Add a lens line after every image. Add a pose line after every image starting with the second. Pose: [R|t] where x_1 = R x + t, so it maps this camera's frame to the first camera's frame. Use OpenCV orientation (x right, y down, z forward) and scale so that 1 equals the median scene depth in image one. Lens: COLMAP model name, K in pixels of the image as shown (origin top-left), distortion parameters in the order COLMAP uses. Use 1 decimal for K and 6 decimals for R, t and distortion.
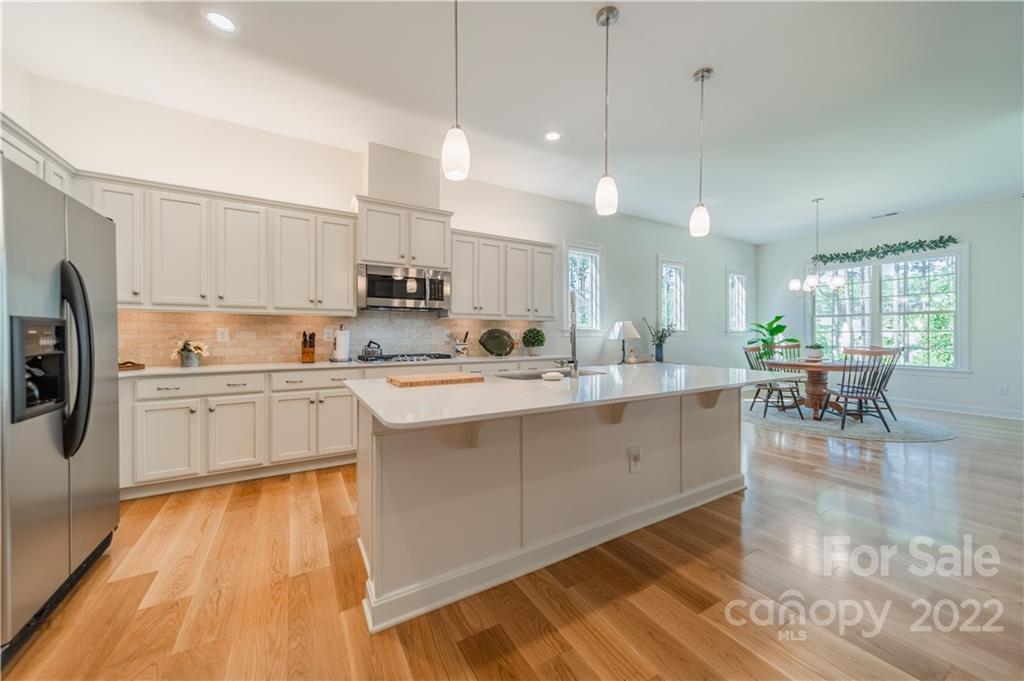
lens RADIAL K [[366.0, 0, 512.3], [0, 366.0, 333.6], [0, 0, 1]] dist [0.006512, 0.000065]
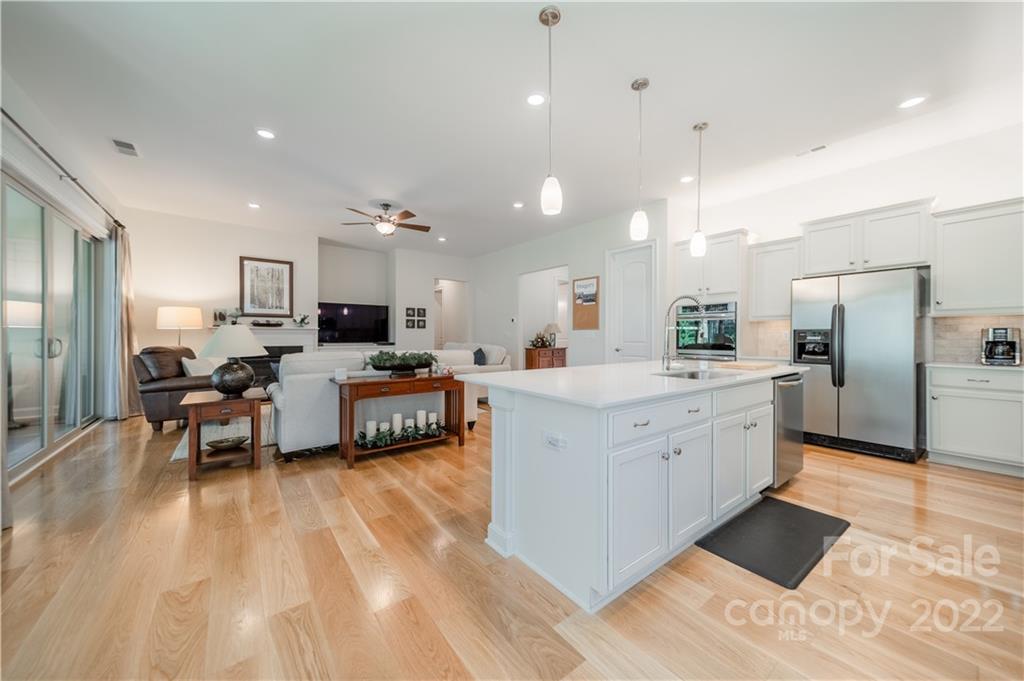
lens RADIAL K [[368.0, 0, 509.6], [0, 368.0, 338.4], [0, 0, 1]] dist [0.007646, -0.000066]
pose [[-0.992655, 0.001009, -0.120973, 0.452240], [0.000747, 0.999997, 0.002210, 0.004699], [0.120975, 0.002103, -0.992653, 1.192216]]
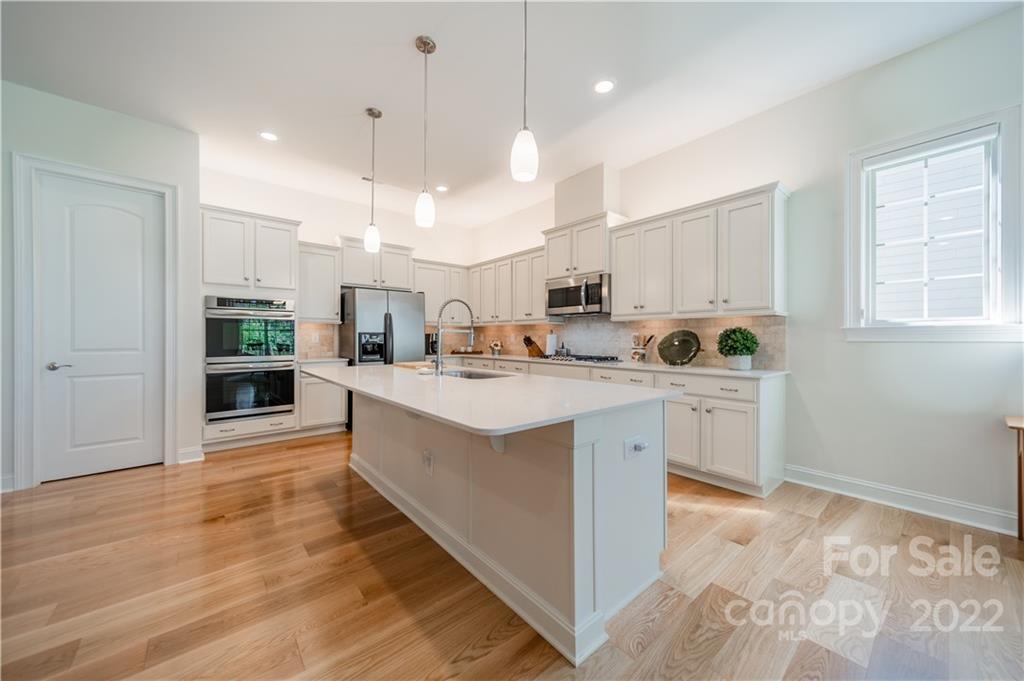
lens RADIAL K [[368.0, 0, 509.6], [0, 368.0, 338.4], [0, 0, 1]] dist [0.007646, -0.000066]
pose [[0.161354, 0.006018, -0.986878, 0.737263], [0.005848, 0.999958, 0.007054, -0.003537], [0.986879, -0.006909, 0.161312, 0.569384]]
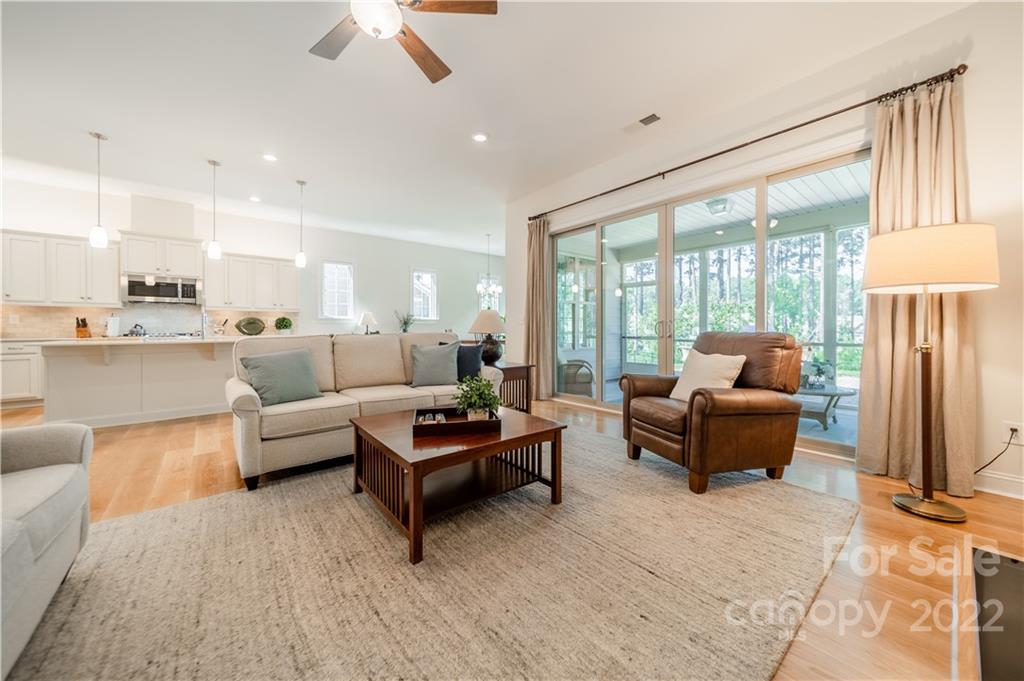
lens RADIAL K [[368.0, 0, 497.0], [0, 368.0, 331.4], [0, 0, 1]] dist [0.013027, 0.000021]
pose [[0.991112, 0.000692, 0.133027, 0.817659], [-0.002969, 0.999852, 0.016917, 0.017944], [-0.132995, -0.017161, 0.990968, -0.673441]]
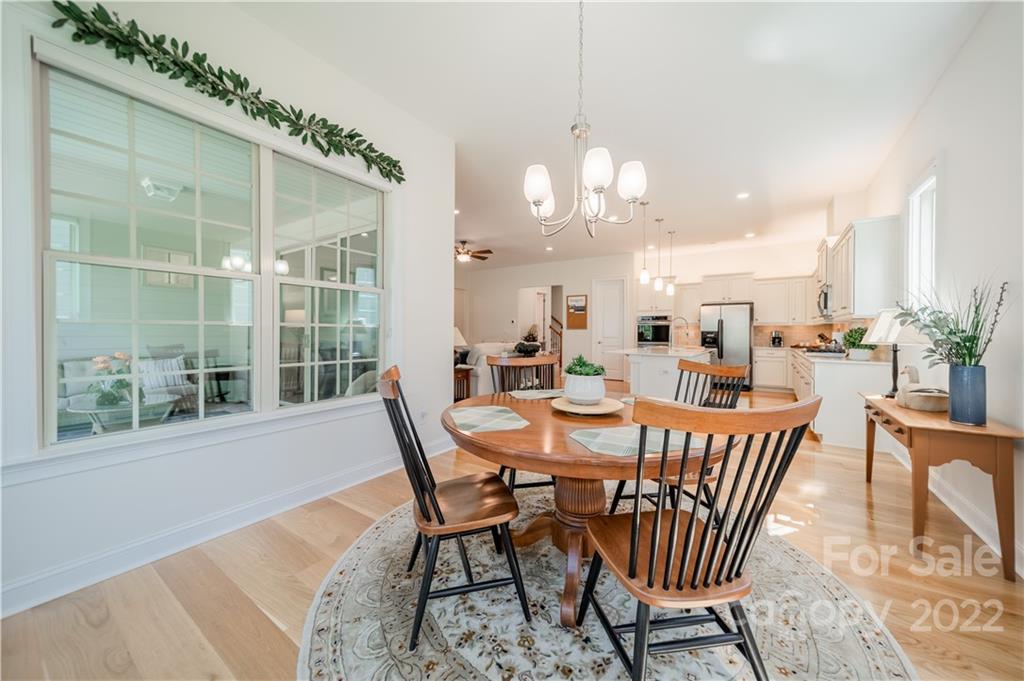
lens RADIAL K [[366.0, 0, 512.3], [0, 366.0, 333.6], [0, 0, 1]] dist [0.006512, 0.000065]
pose [[-0.904523, -0.002197, -0.426420, 1.312950], [-0.002536, 0.999997, 0.000226, -0.000254], [0.426418, 0.001286, -0.904525, 1.634492]]
